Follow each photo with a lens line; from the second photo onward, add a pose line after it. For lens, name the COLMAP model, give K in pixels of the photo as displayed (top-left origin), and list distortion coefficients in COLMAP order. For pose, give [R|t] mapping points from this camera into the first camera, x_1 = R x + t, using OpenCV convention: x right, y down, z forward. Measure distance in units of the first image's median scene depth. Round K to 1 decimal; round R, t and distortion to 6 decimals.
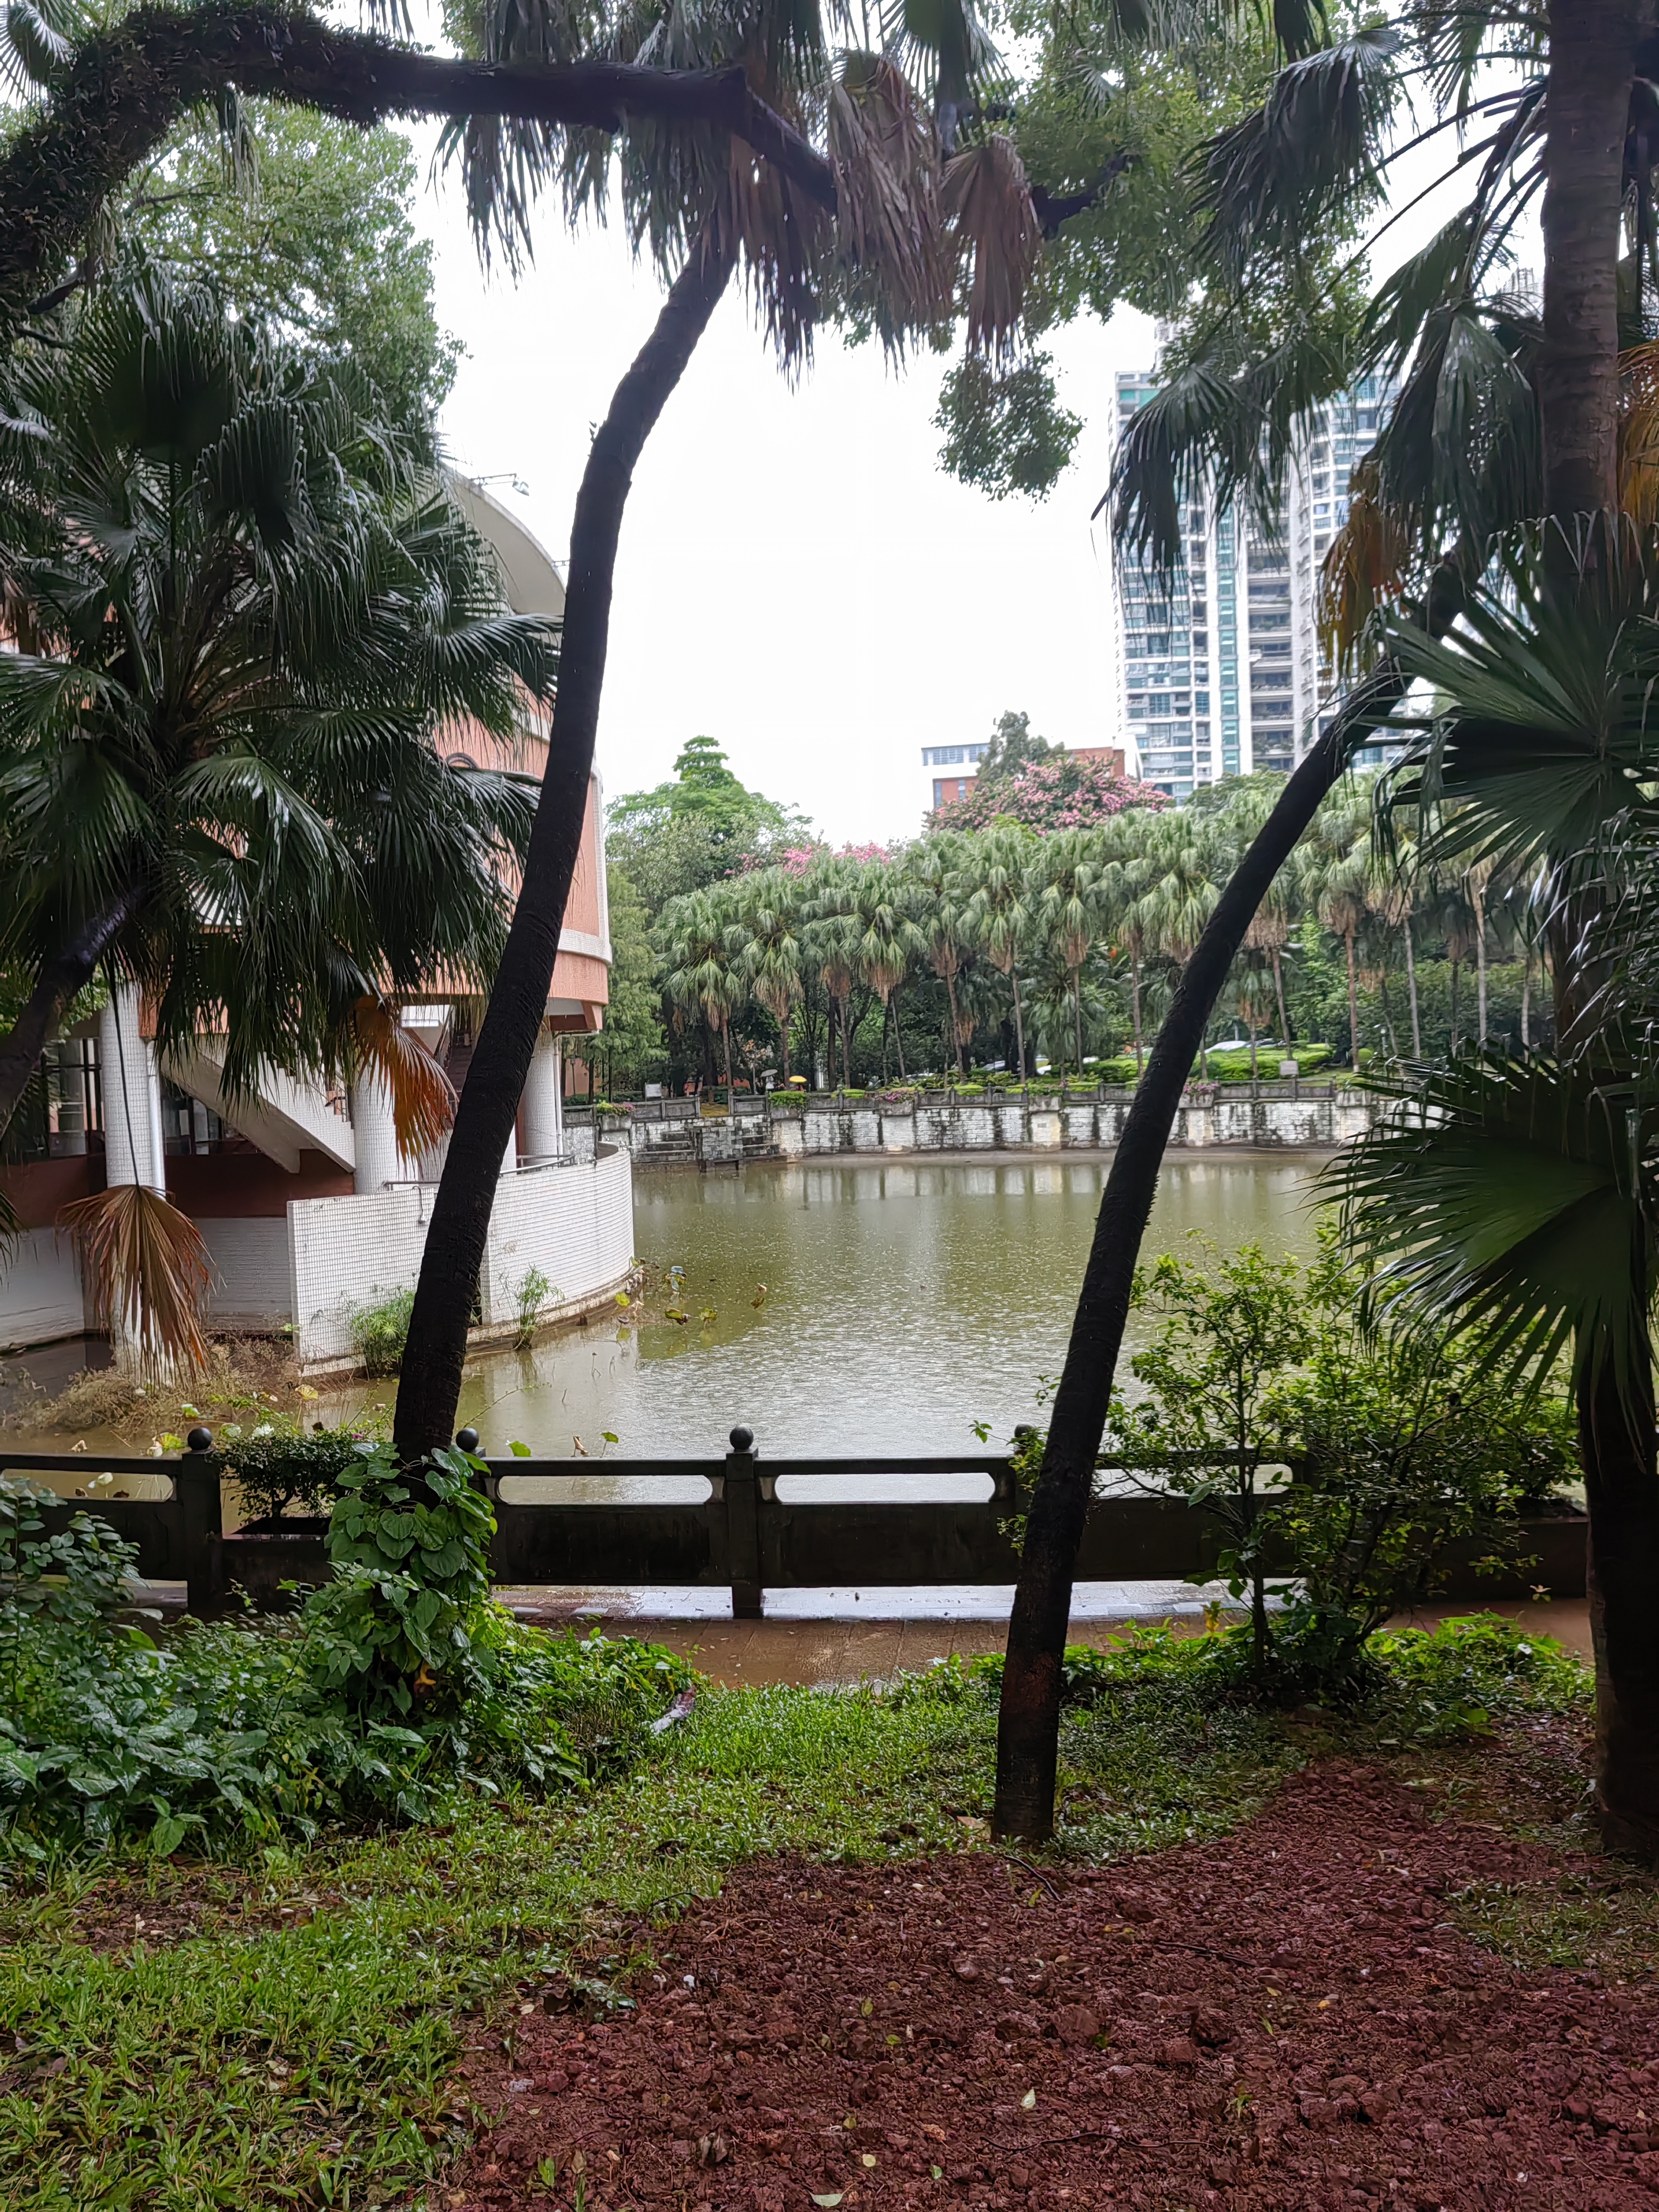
lens RADIAL K [[1740.6, 0, 830.1], [0, 1740.6, 1118.7], [0, 0, 1]] dist [0.052649, -0.000714]
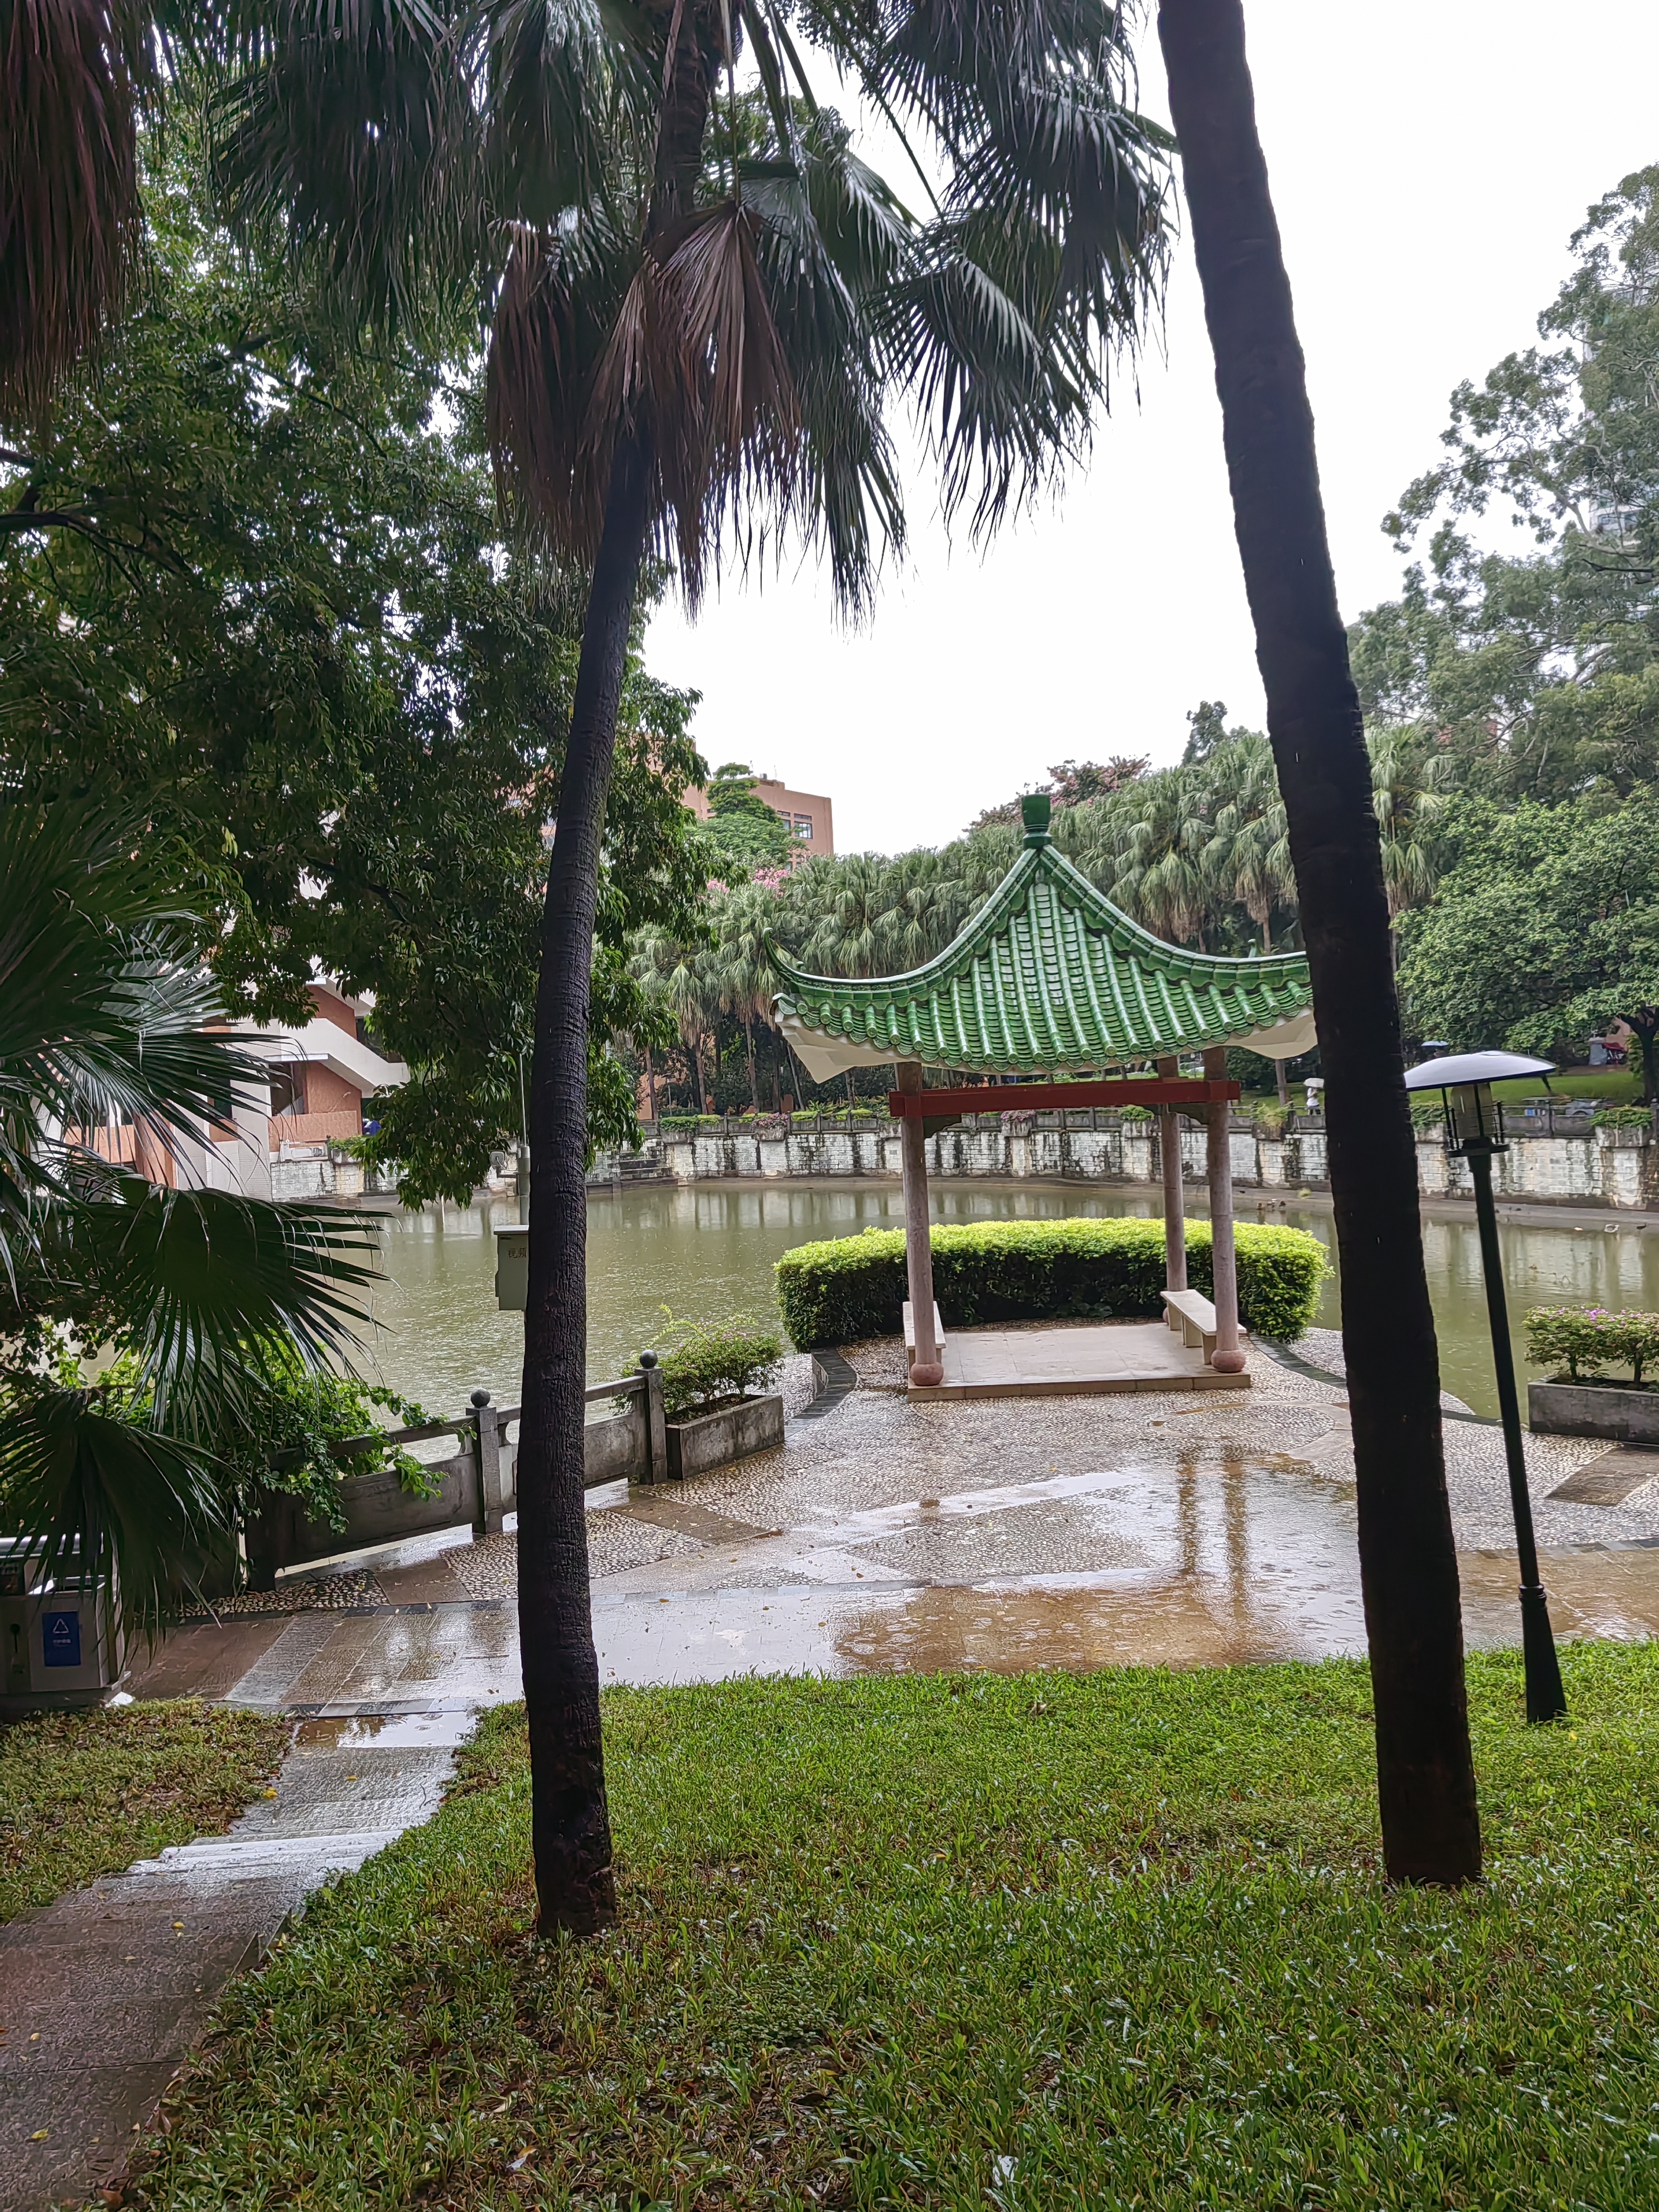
lens RADIAL K [[1740.6, 0, 831.0], [0, 1740.6, 1113.2], [0, 0, 1]] dist [0.052649, -0.000714]
pose [[0.944753, 0.000799, -0.327783, 0.402288], [-0.000497, 0.999999, 0.001006, -0.018767], [0.327783, -0.000788, 0.944753, 0.059303]]
